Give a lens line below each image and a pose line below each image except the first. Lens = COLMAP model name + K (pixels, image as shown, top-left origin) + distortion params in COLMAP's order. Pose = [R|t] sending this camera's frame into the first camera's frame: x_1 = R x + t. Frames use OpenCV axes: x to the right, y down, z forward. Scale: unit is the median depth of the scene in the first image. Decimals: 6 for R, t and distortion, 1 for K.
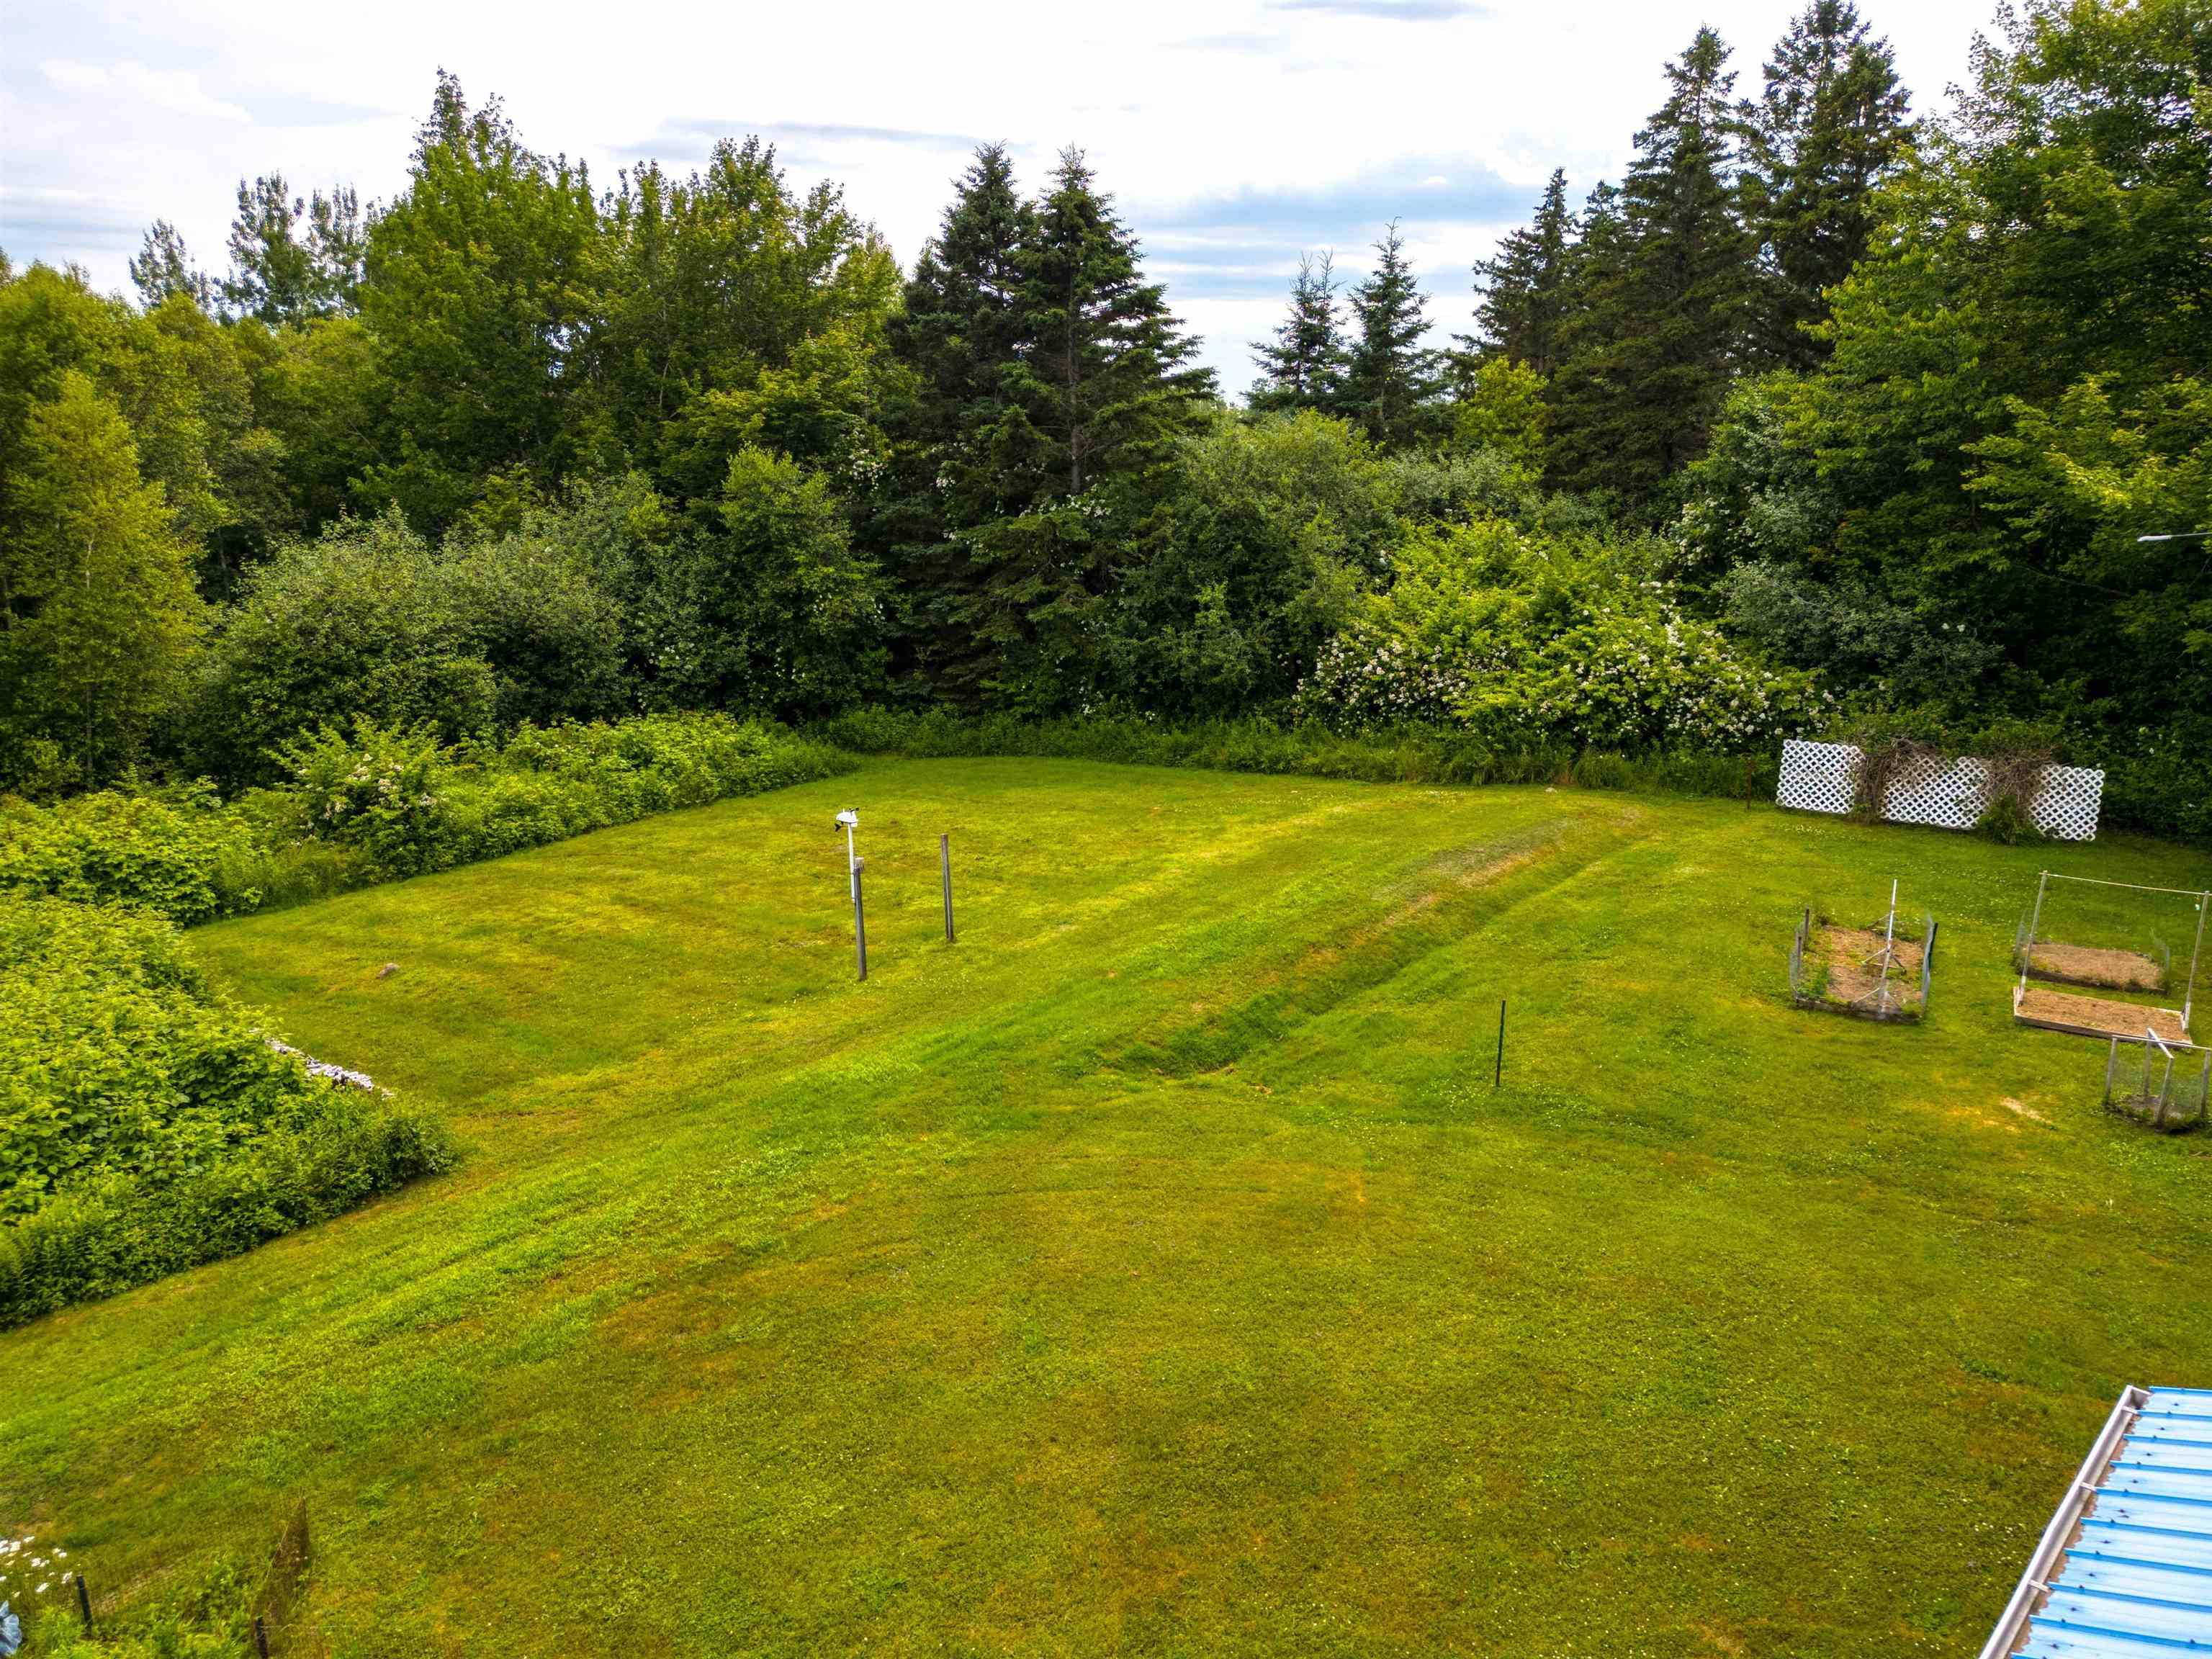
lens RADIAL K [[1551.0, 0, 1100.5], [0, 1551.0, 833.1], [0, 0, 1]] dist [0.071225, -0.073029]
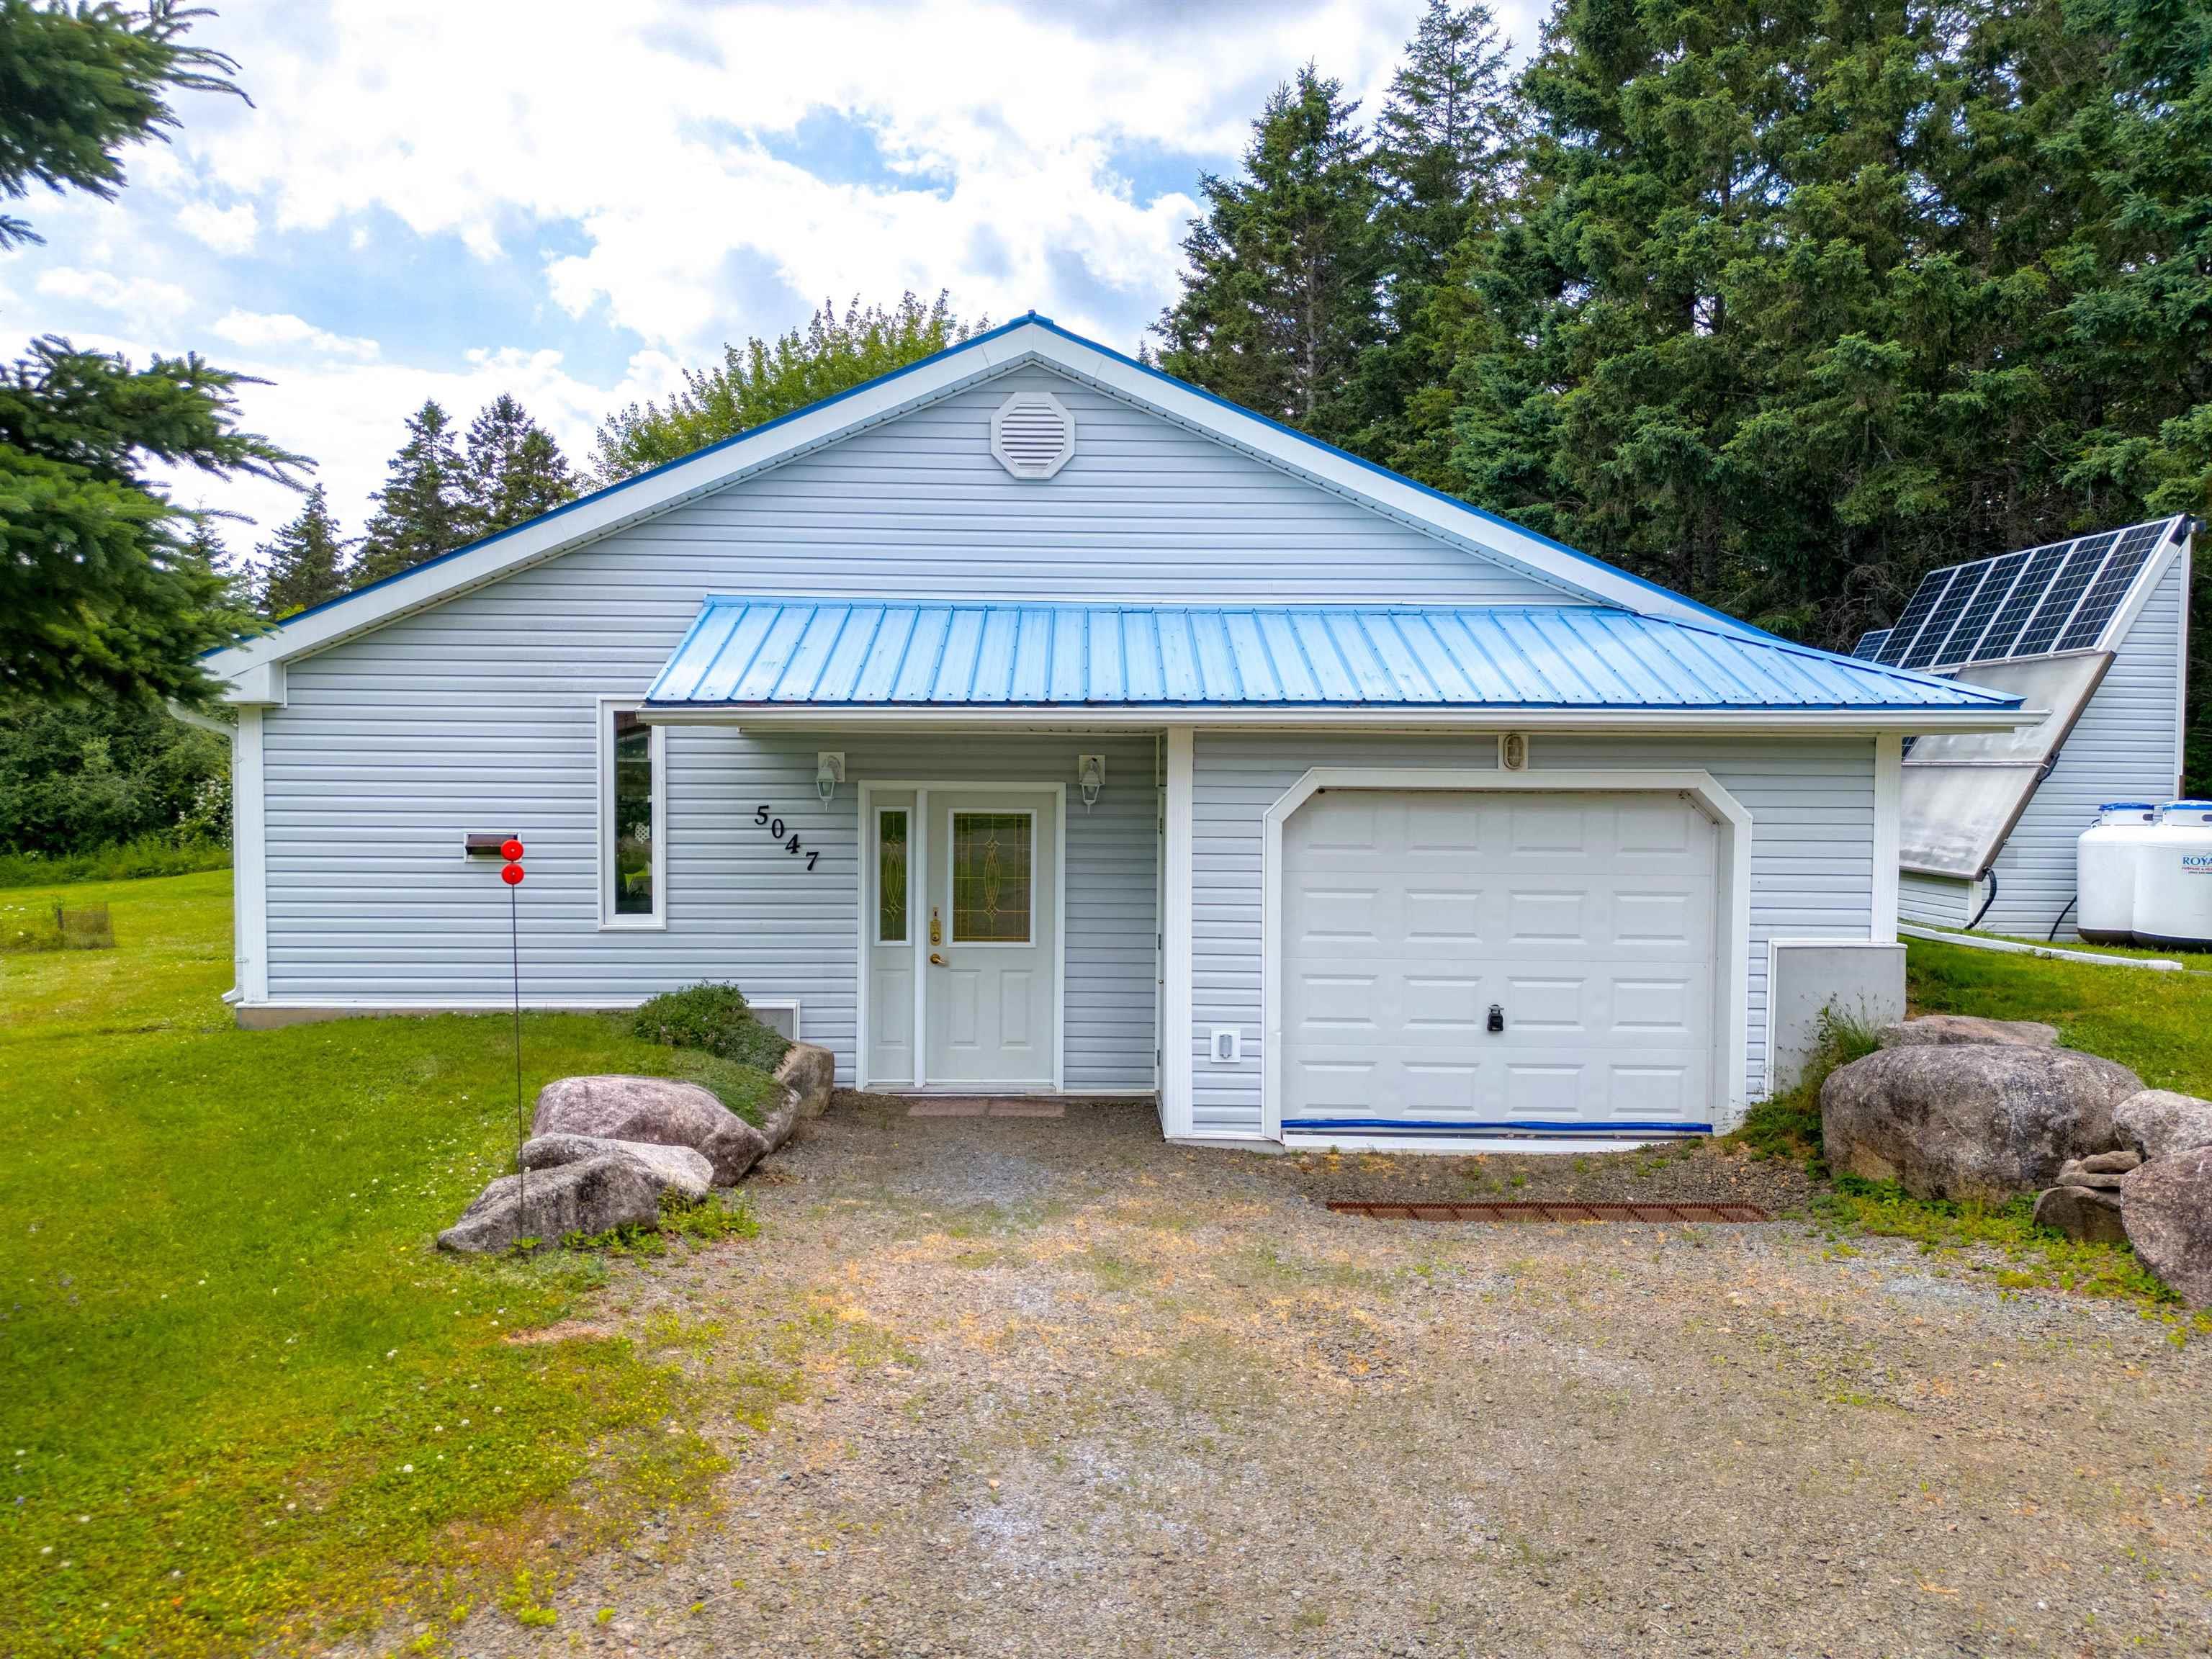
lens RADIAL K [[1544.9, 0, 1105.2], [0, 1544.9, 831.9], [0, 0, 1]] dist [0.075272, -0.084387]
pose [[0.711035, -0.028858, 0.702564, -0.219359], [0.185166, 0.971576, -0.147491, 0.227804], [-0.678338, 0.234962, 0.696168, -0.380881]]
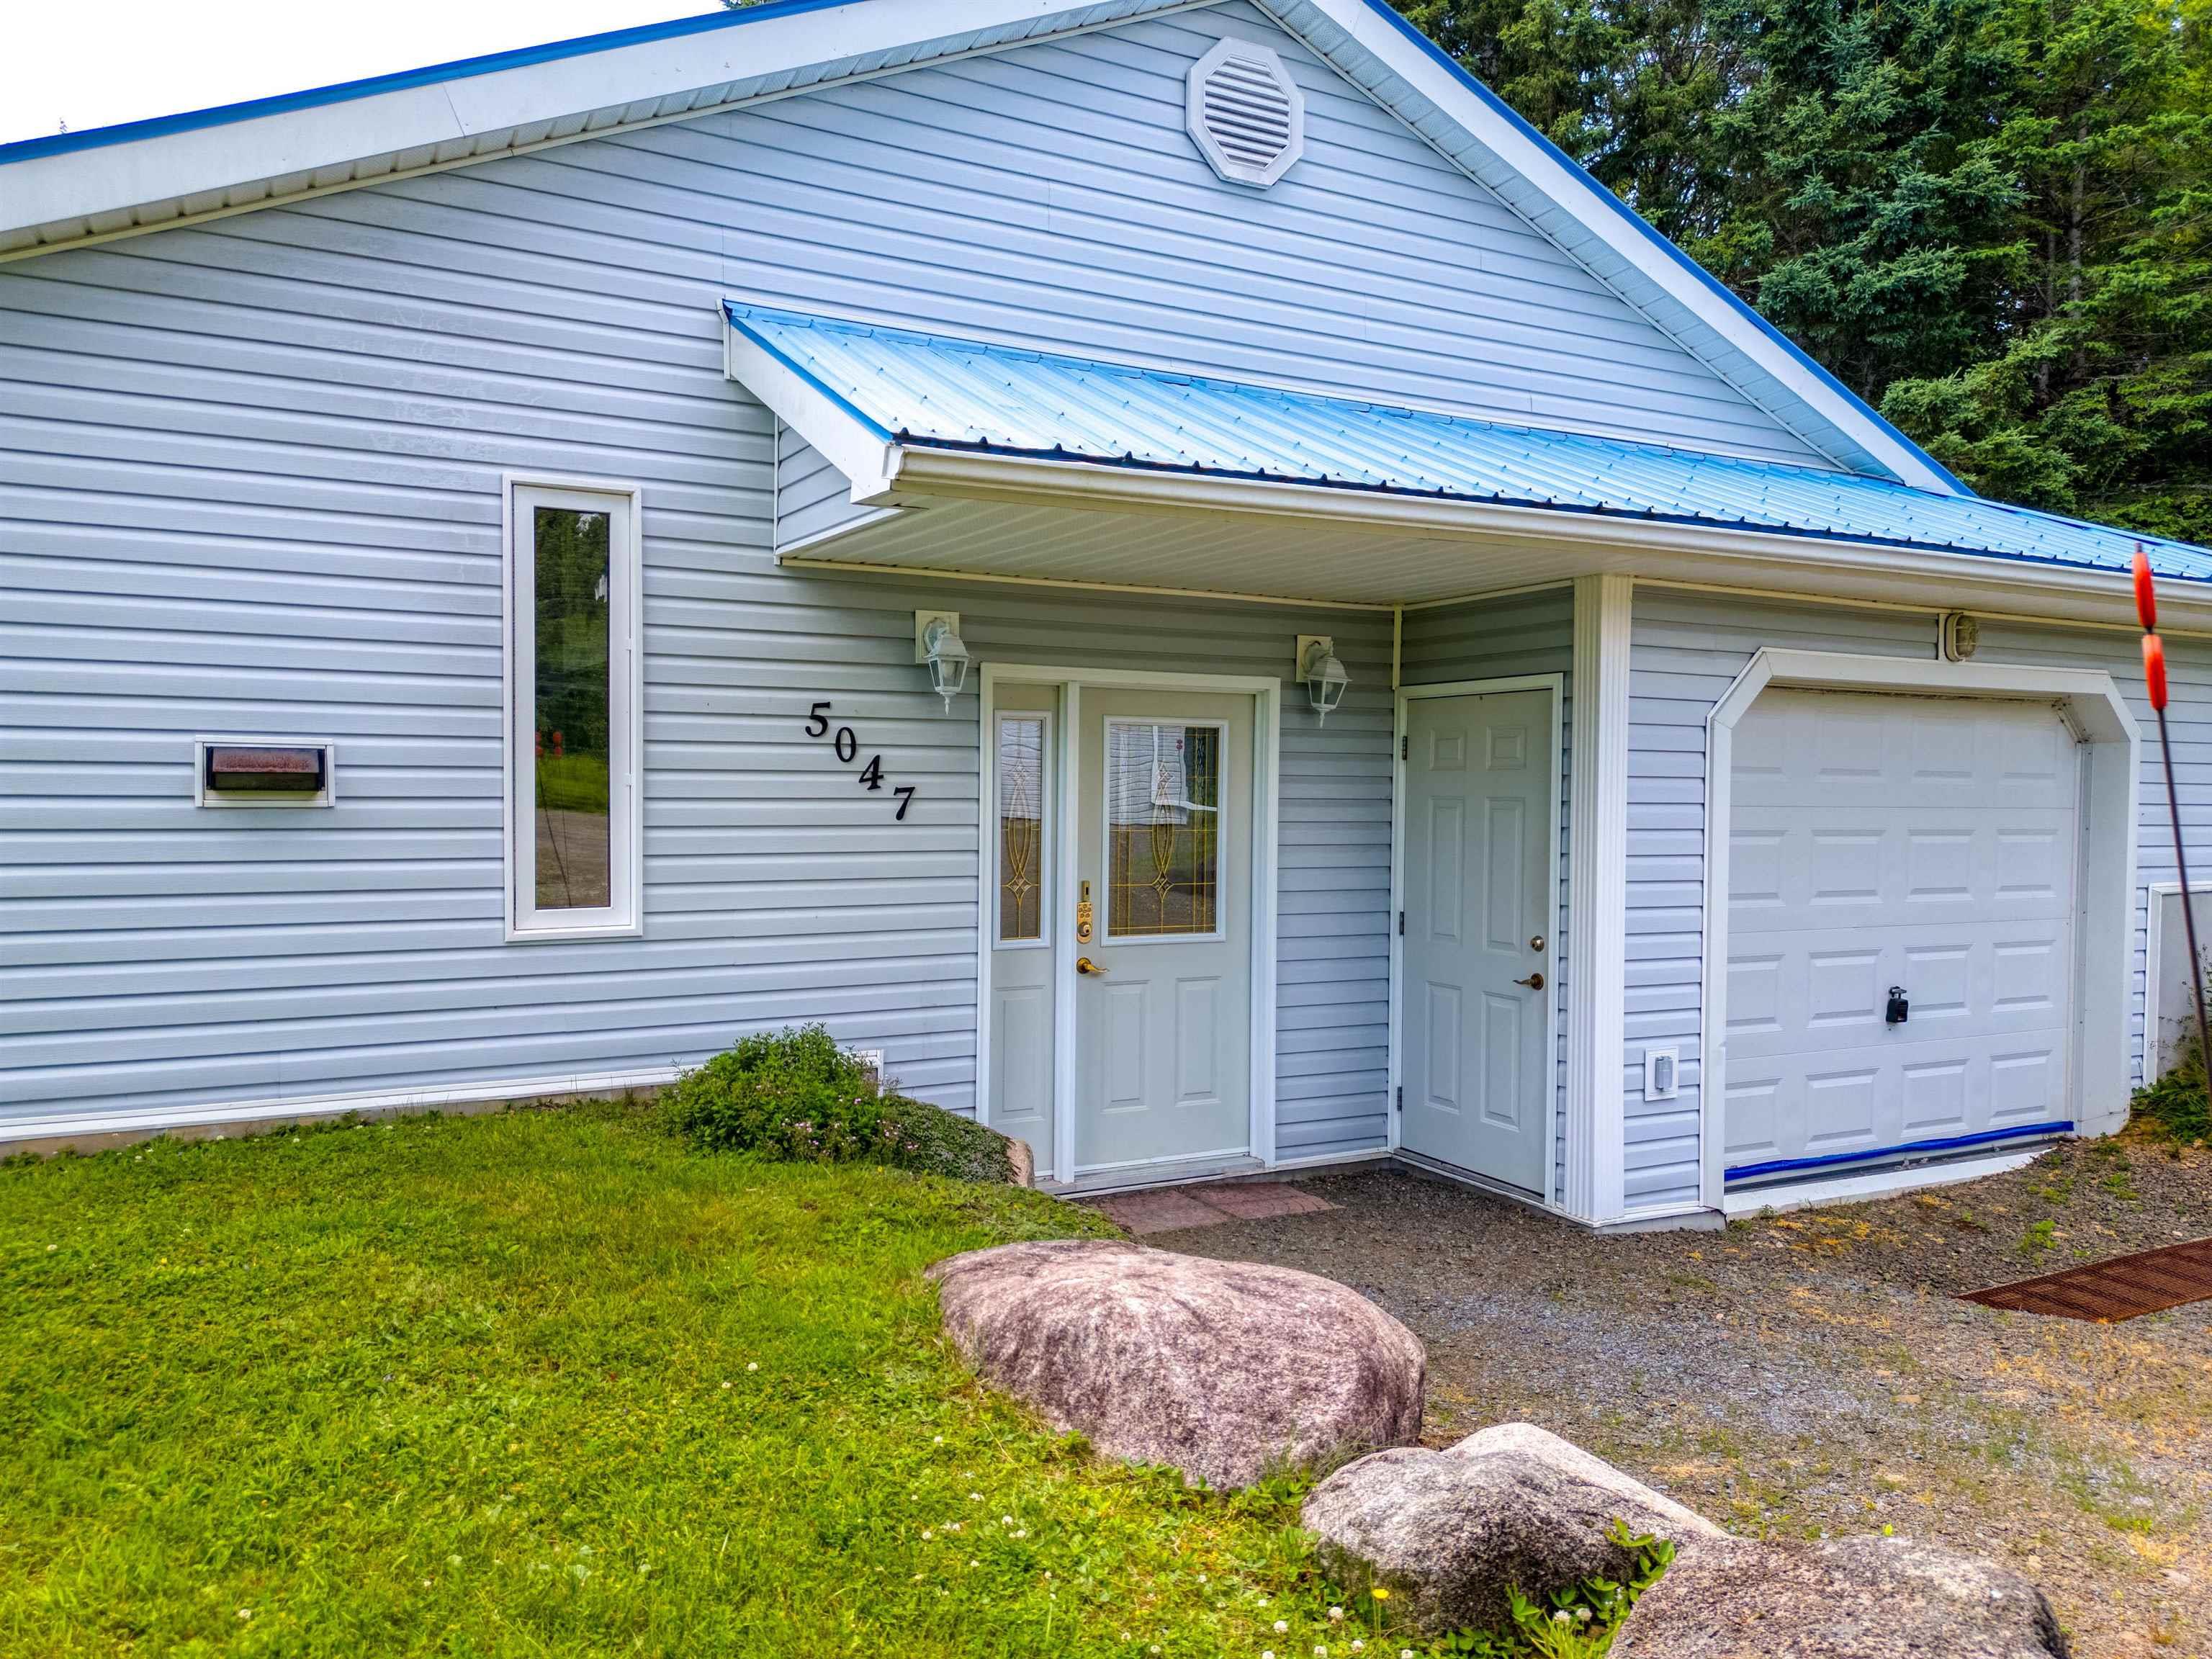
lens RADIAL K [[1544.9, 0, 1105.2], [0, 1544.9, 831.9], [0, 0, 1]] dist [0.075272, -0.084387]
pose [[0.321720, -0.033768, 0.946233, -0.203315], [0.244879, 0.968330, -0.048702, 0.197158], [-0.914620, 0.247381, 0.319800, -0.216187]]
